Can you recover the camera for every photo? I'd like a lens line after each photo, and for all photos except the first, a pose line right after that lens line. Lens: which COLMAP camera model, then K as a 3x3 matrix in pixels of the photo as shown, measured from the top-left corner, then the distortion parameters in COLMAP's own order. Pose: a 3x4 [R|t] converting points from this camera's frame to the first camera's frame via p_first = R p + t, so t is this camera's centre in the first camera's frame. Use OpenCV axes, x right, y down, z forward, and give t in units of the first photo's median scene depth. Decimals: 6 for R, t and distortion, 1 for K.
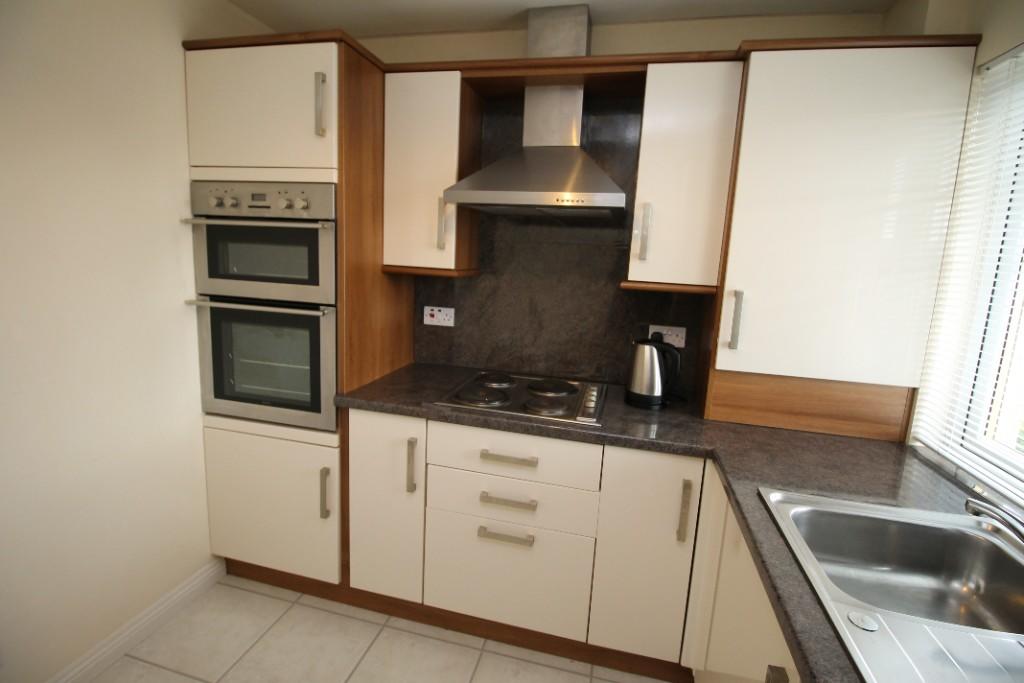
lens RADIAL K [[480.9, 0, 509.5], [0, 480.9, 336.1], [0, 0, 1]] dist [-0.019632, -0.004150]
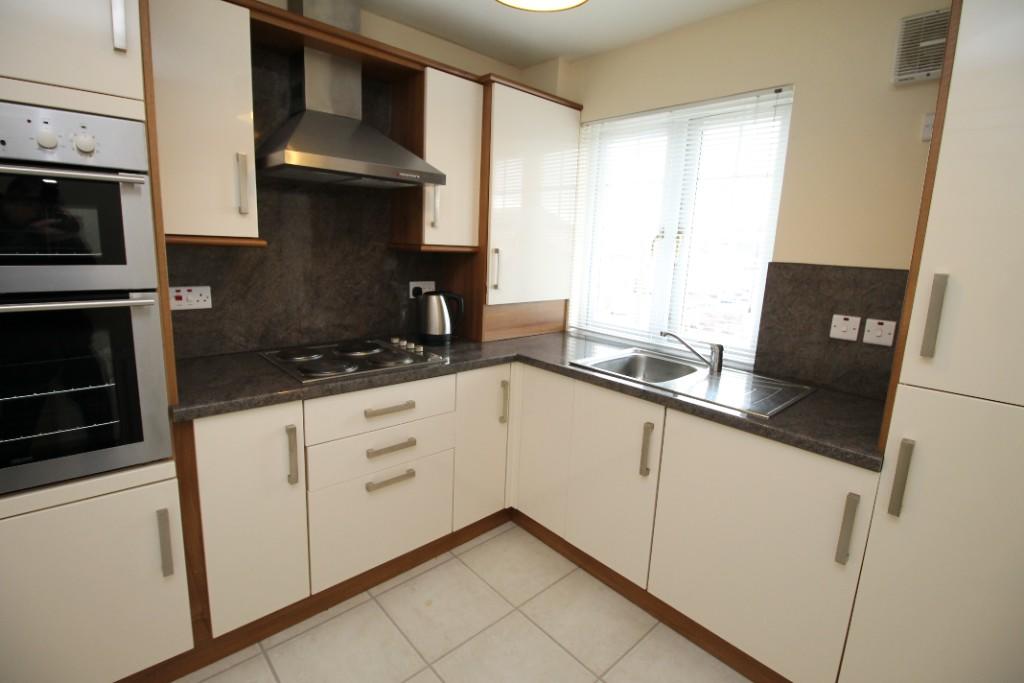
lens RADIAL K [[480.9, 0, 511.0], [0, 480.9, 339.5], [0, 0, 1]] dist [-0.019632, -0.004150]
pose [[0.543450, -0.187926, 0.818136, -0.665230], [0.126309, 0.981829, 0.141625, -0.022181], [-0.829885, 0.026372, 0.557311, 0.134542]]
